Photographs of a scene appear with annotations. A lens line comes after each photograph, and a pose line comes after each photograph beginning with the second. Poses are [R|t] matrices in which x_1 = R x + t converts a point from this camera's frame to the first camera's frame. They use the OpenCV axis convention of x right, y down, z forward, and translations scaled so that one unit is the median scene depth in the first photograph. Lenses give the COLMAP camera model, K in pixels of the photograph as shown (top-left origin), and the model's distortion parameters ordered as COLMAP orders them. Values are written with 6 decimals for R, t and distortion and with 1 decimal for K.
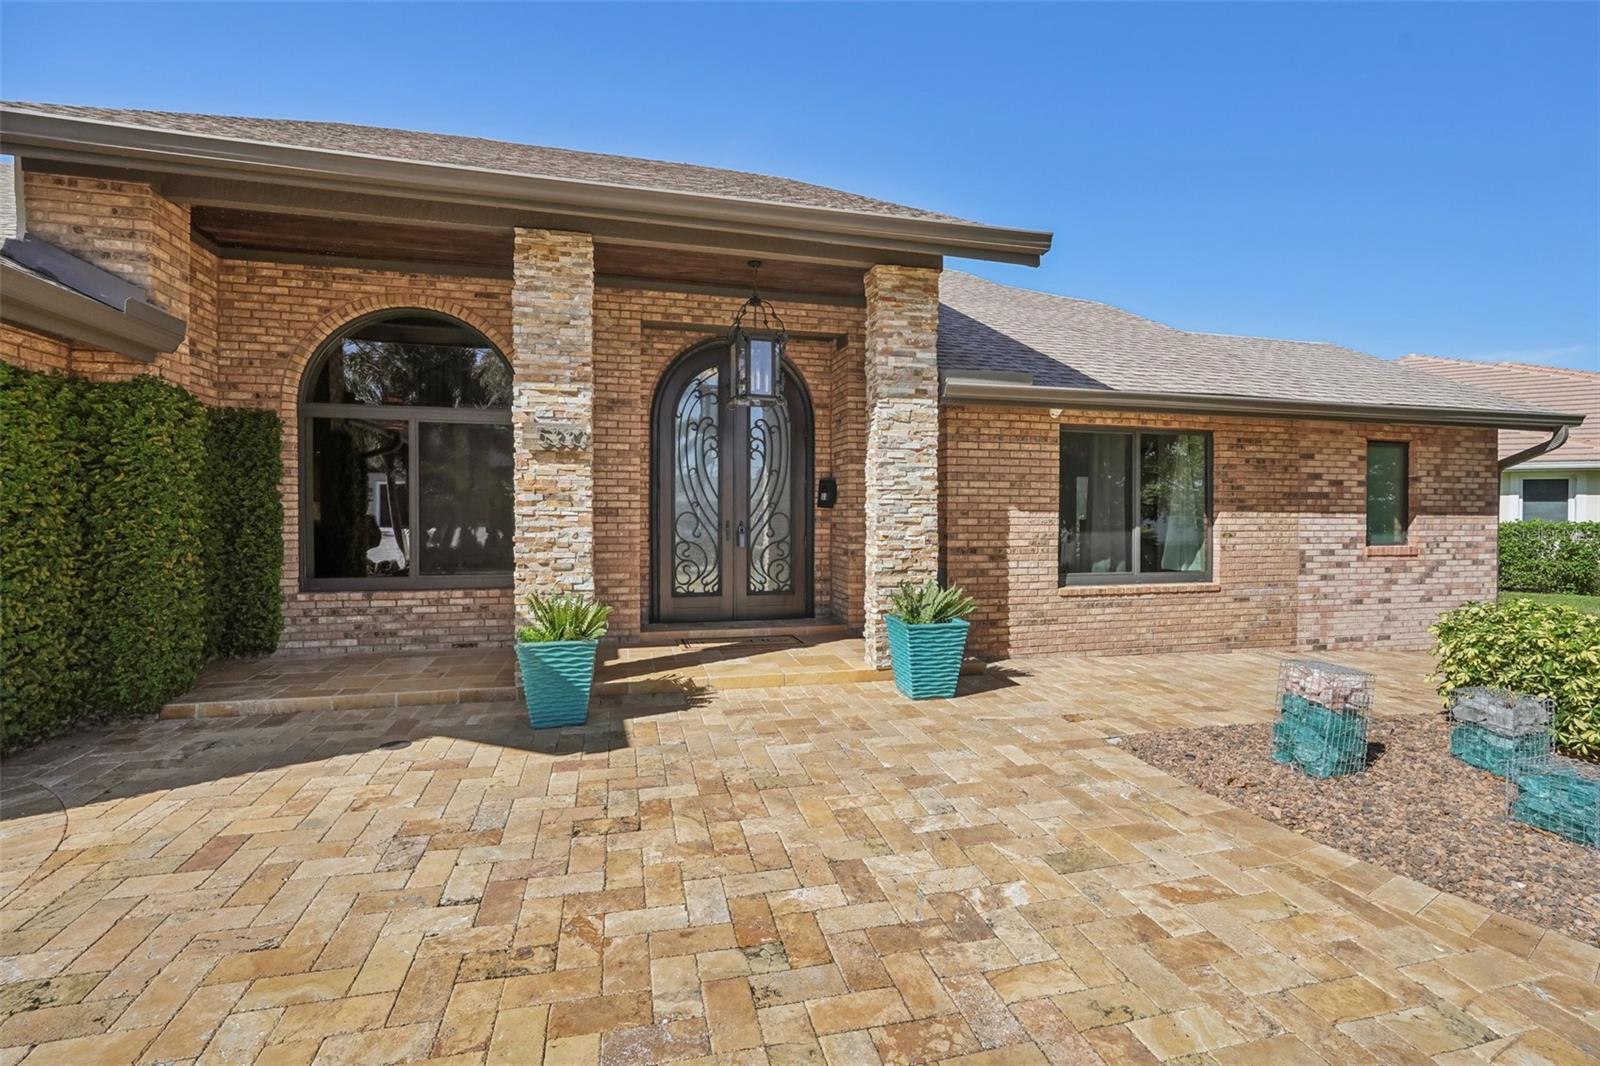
lens RADIAL K [[711.4, 0, 797.4], [0, 711.4, 518.3], [0, 0, 1]] dist [-0.012454, 0.001545]
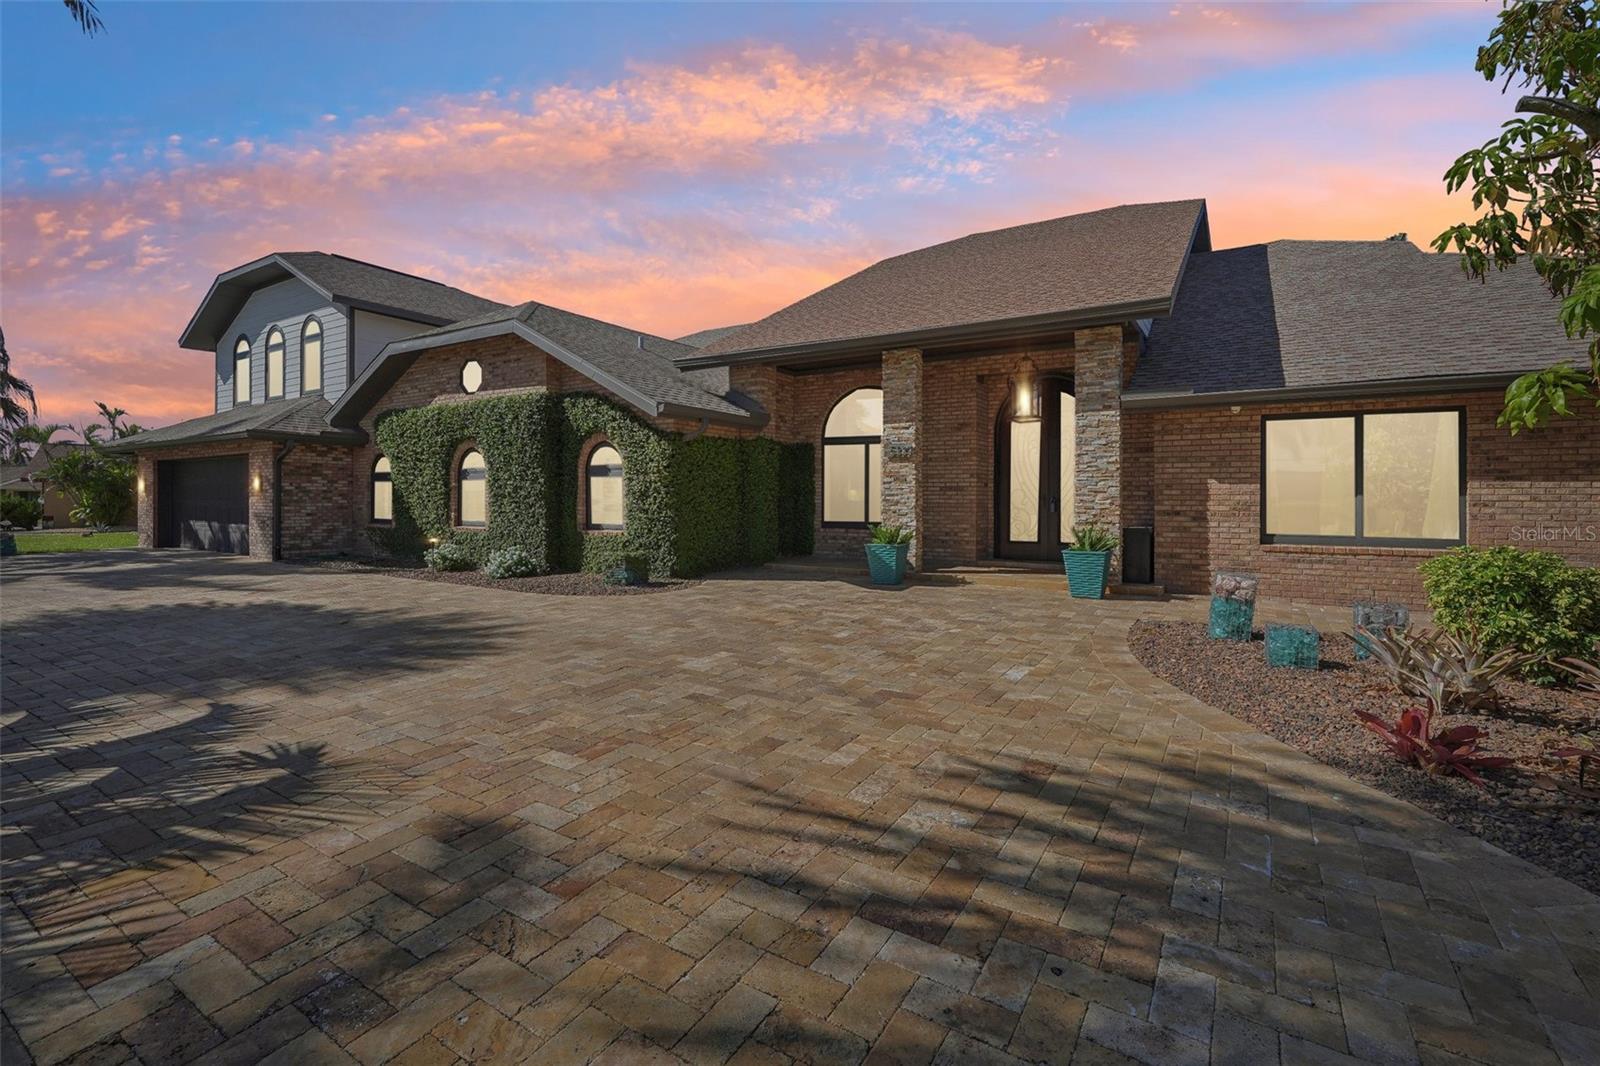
lens RADIAL K [[711.4, 0, 799.0], [0, 711.4, 498.0], [0, 0, 1]] dist [-0.012454, 0.001545]
pose [[0.689049, -0.003066, -0.724709, 0.738110], [-0.010753, 0.999838, -0.014454, 0.043867], [0.724635, 0.017753, 0.688904, -0.481968]]
